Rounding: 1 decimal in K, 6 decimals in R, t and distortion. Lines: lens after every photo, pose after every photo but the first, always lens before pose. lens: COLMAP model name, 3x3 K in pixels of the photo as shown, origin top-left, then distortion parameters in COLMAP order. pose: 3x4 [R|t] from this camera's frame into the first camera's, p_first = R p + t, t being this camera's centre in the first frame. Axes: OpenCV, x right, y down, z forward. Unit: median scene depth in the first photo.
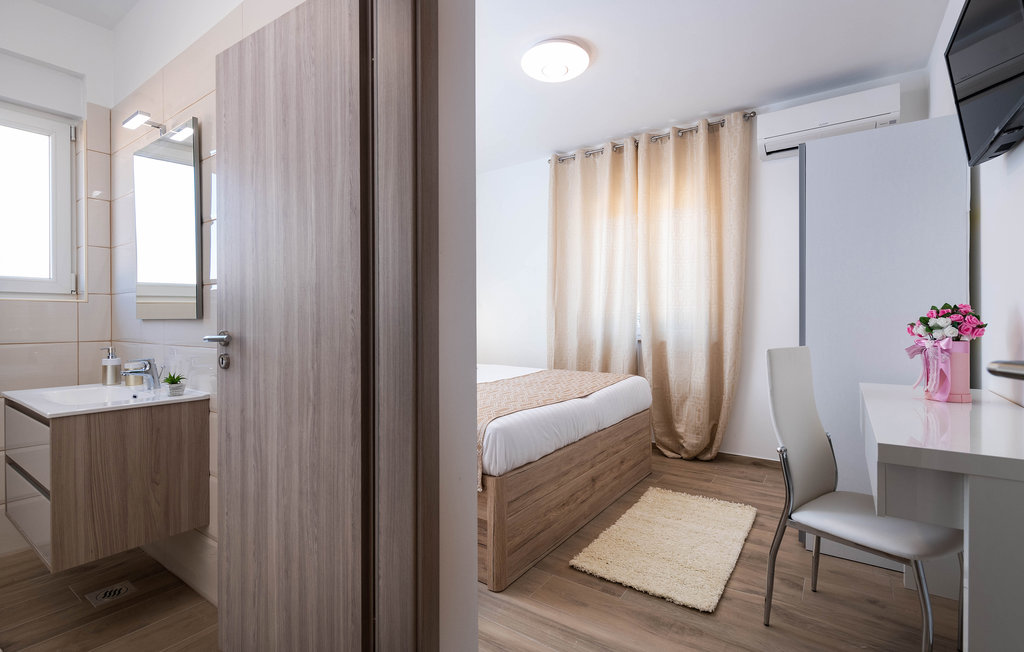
lens RADIAL K [[471.5, 0, 512.0], [0, 471.5, 326.0], [0, 0, 1]] dist [-0.003361, -0.000768]
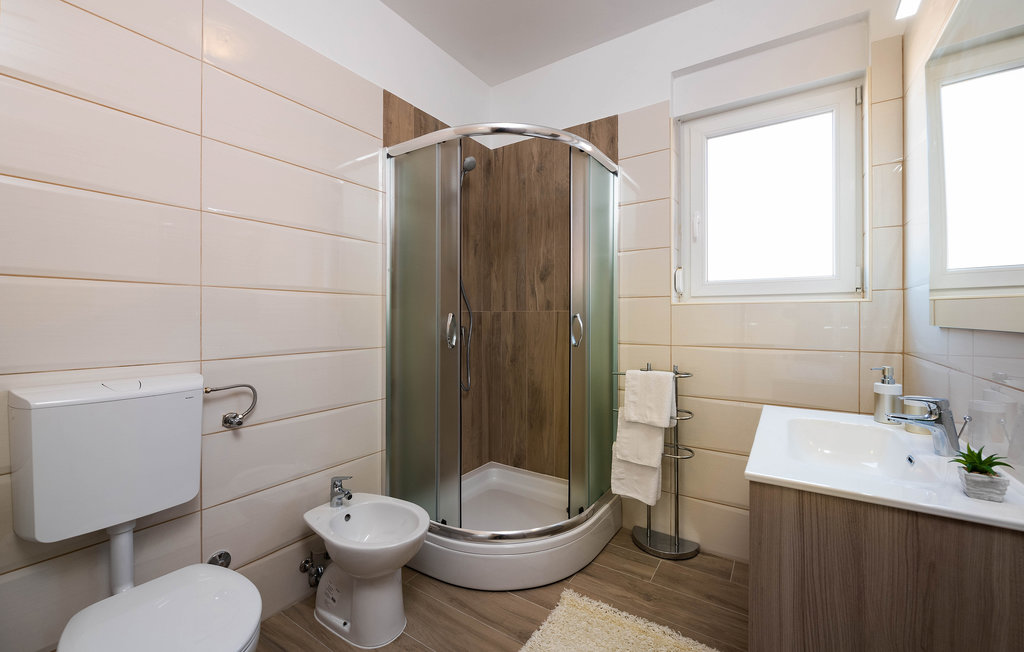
lens RADIAL K [[415.2, 0, 512.0], [0, 415.2, 326.0], [0, 0, 1]] dist [-0.001294, -0.000007]
pose [[0.024098, 0.009213, -0.999667, -0.258620], [0.014446, 0.999850, 0.009563, -0.028138], [0.999605, -0.014671, 0.023961, 0.429764]]
